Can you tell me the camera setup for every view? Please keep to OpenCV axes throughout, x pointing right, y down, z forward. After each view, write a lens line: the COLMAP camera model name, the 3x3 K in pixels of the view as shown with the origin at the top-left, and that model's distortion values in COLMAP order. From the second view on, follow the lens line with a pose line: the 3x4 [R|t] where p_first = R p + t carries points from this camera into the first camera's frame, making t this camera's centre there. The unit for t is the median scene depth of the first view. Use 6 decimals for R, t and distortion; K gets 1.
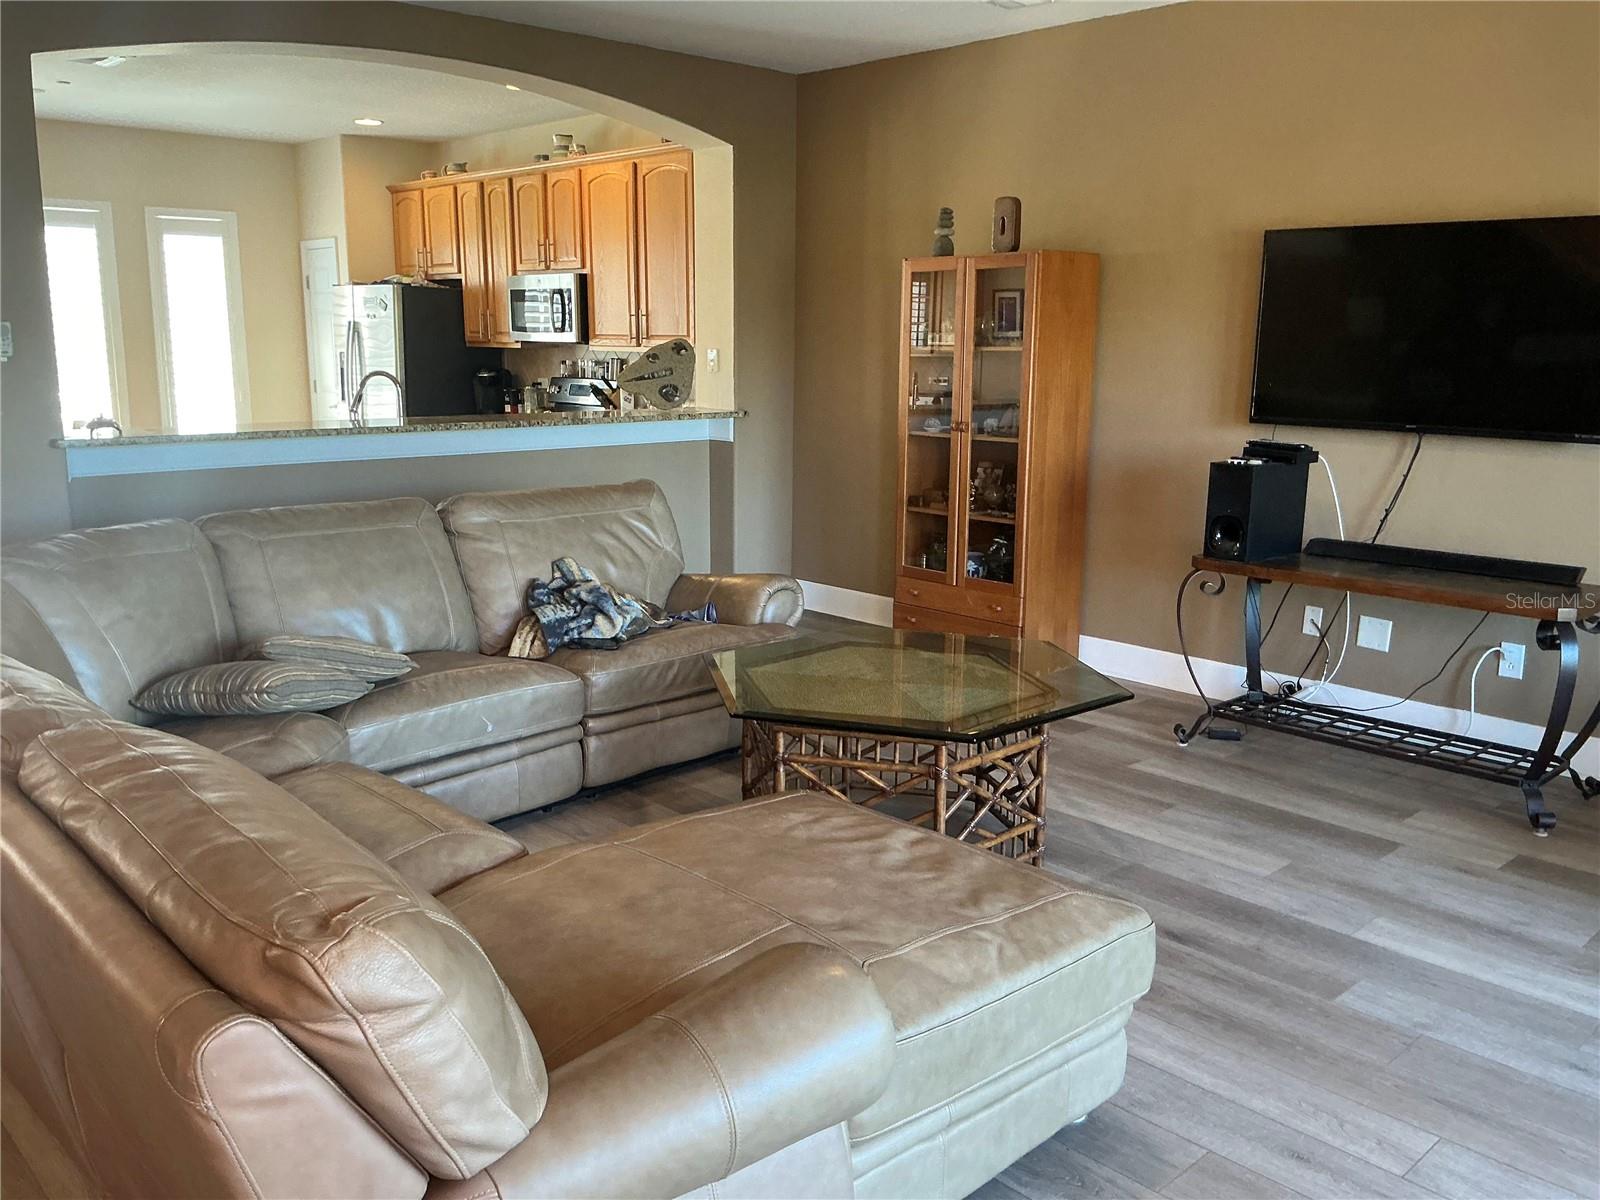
lens RADIAL K [[1324.9, 0, 810.1], [0, 1324.9, 601.6], [0, 0, 1]] dist [0.105368, -0.206109]
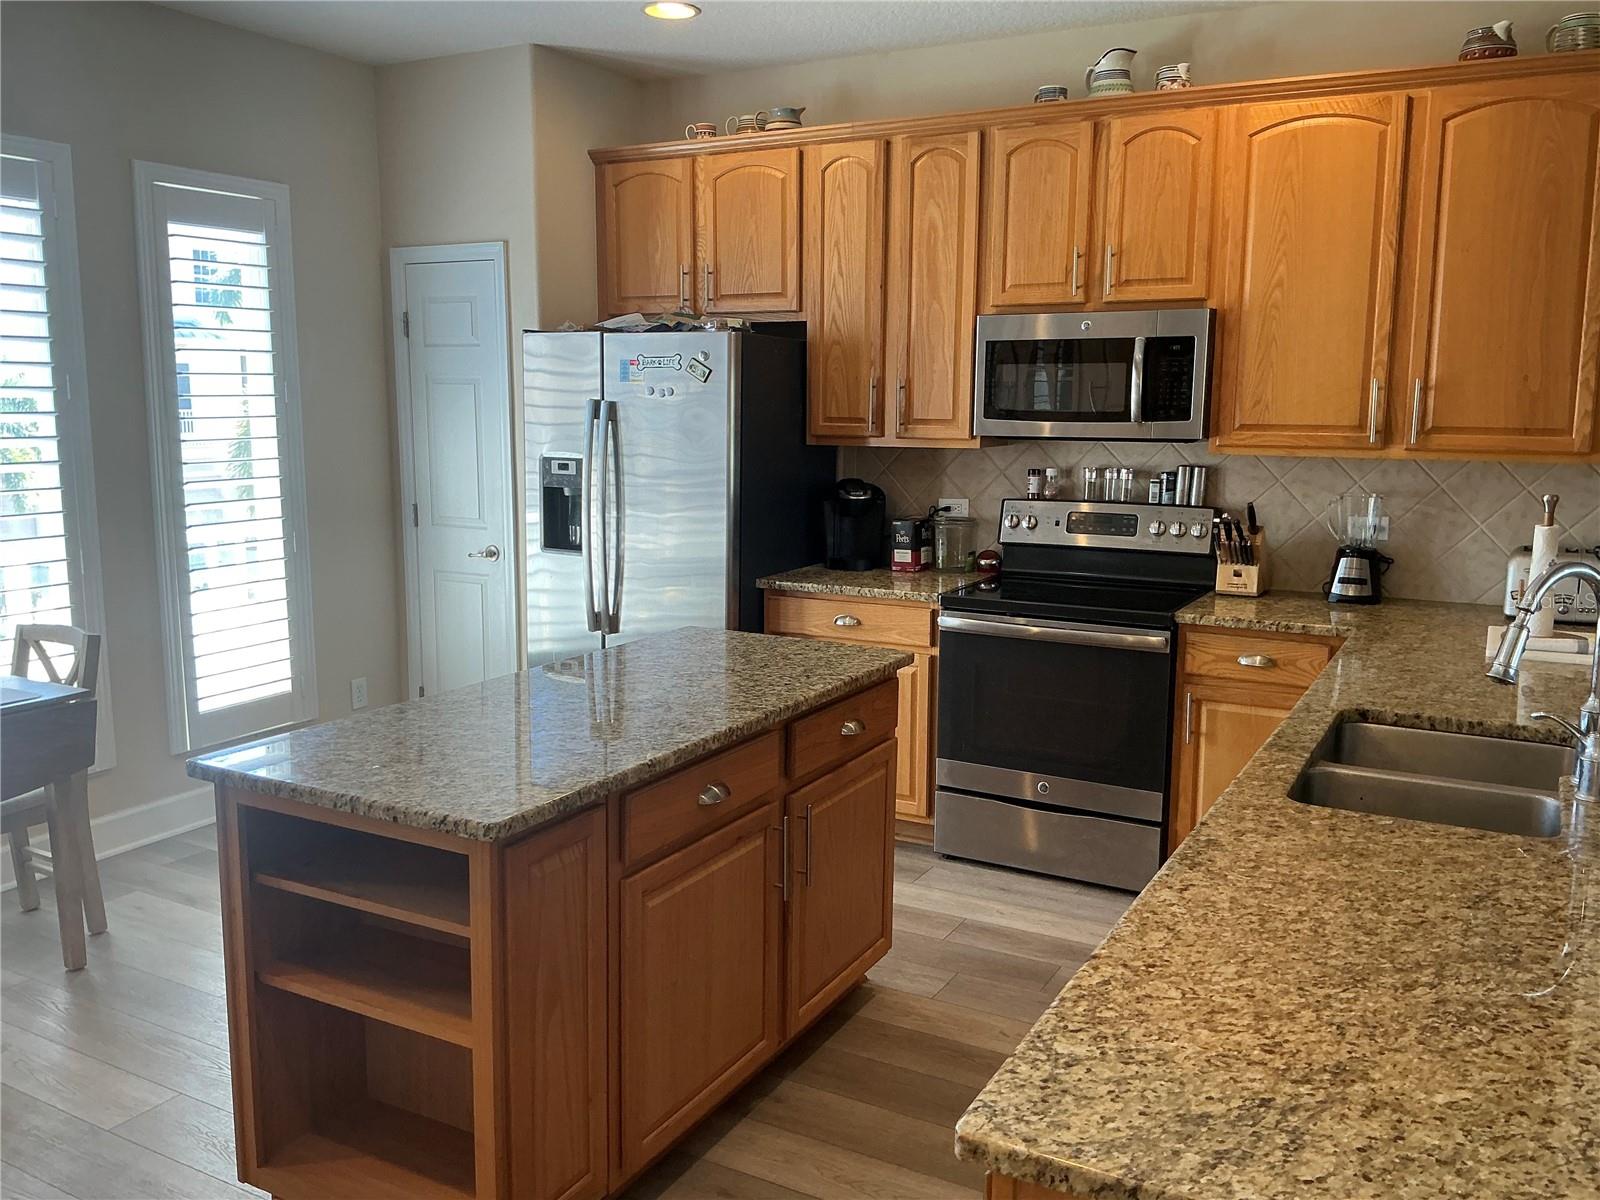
lens RADIAL K [[1324.9, 0, 810.1], [0, 1324.9, 601.6], [0, 0, 1]] dist [0.105368, -0.206109]
pose [[0.950782, -0.049859, 0.305823, -0.634621], [0.062051, 0.997614, -0.030271, -0.164913], [-0.303584, 0.047758, 0.951607, 0.728012]]
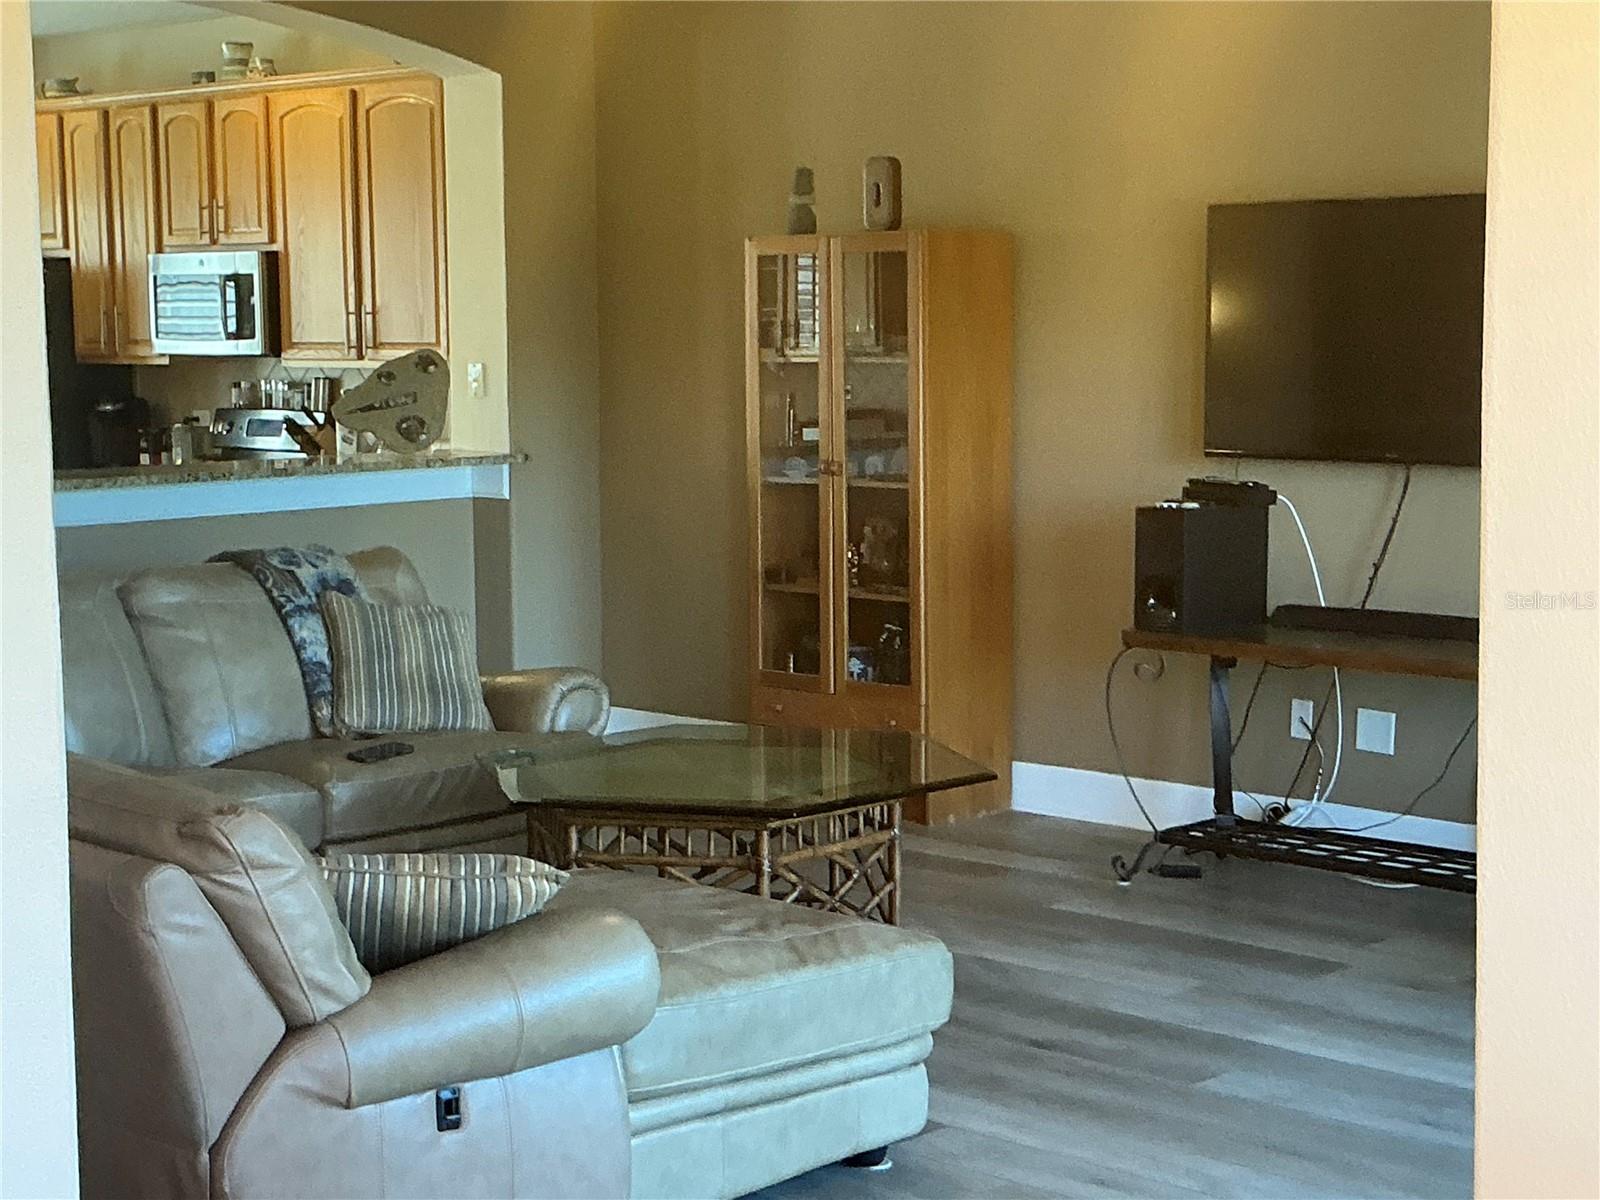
lens RADIAL K [[2704.2, 0, 893.6], [0, 2704.2, 596.5], [0, 0, 1]] dist [0.032319, 0.043109]
pose [[0.996243, -0.022856, 0.083530, 0.023480], [0.030426, 0.995431, -0.090508, 0.067305], [-0.081080, 0.092709, 0.992387, -0.423679]]
